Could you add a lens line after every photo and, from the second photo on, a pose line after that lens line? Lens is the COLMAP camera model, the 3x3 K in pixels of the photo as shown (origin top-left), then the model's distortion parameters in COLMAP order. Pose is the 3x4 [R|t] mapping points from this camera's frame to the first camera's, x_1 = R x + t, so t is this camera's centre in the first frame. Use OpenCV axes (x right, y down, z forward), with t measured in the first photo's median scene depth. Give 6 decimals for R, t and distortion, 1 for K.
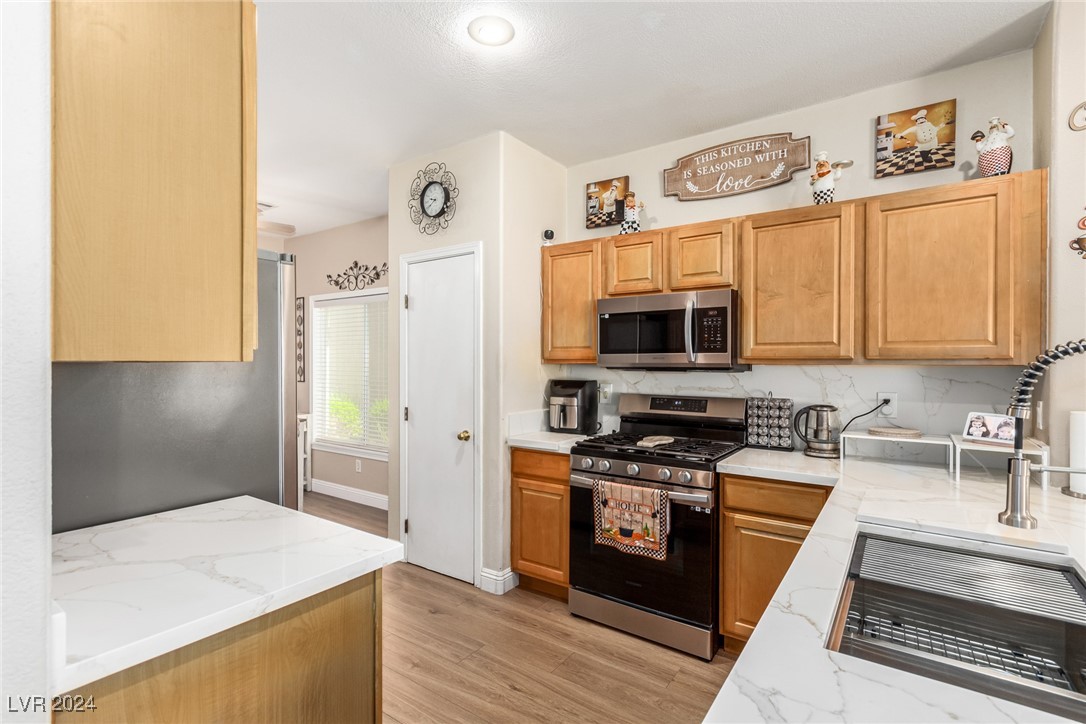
lens RADIAL K [[513.8, 0, 545.6], [0, 513.8, 363.2], [0, 0, 1]] dist [0.004608, 0.000582]
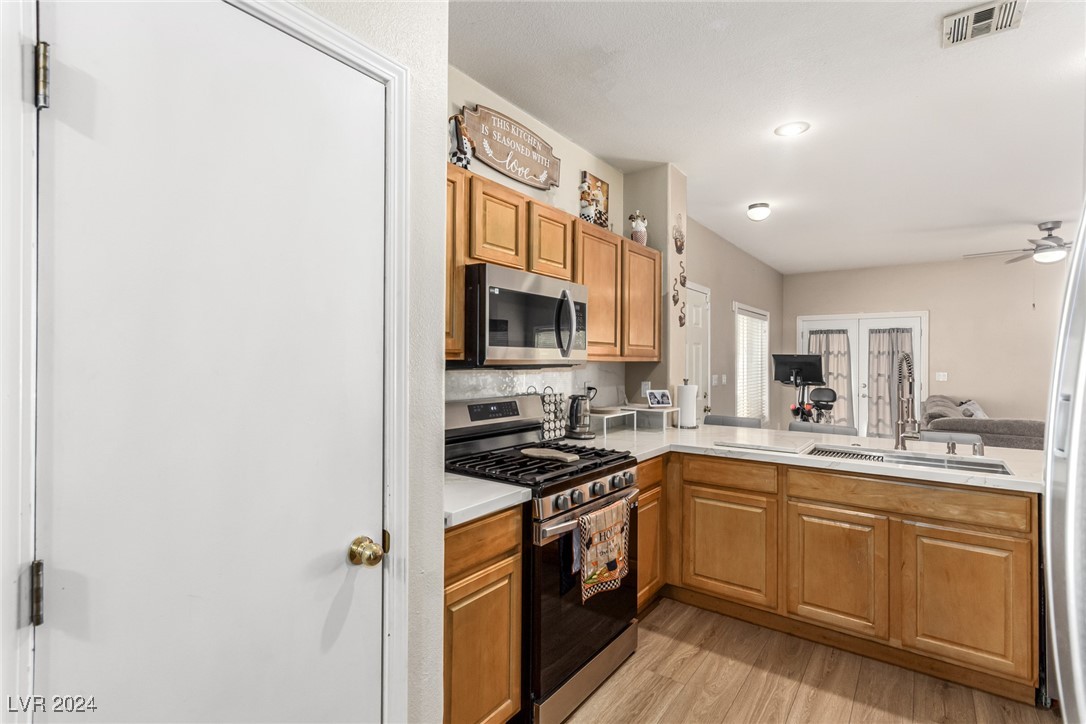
lens RADIAL K [[513.8, 0, 545.4], [0, 513.8, 360.9], [0, 0, 1]] dist [0.004608, 0.000582]
pose [[0.023198, -0.001063, 0.999730, -0.613190], [-0.001018, 0.999999, 0.001087, 0.001451], [-0.999730, -0.001043, 0.023197, 0.995031]]
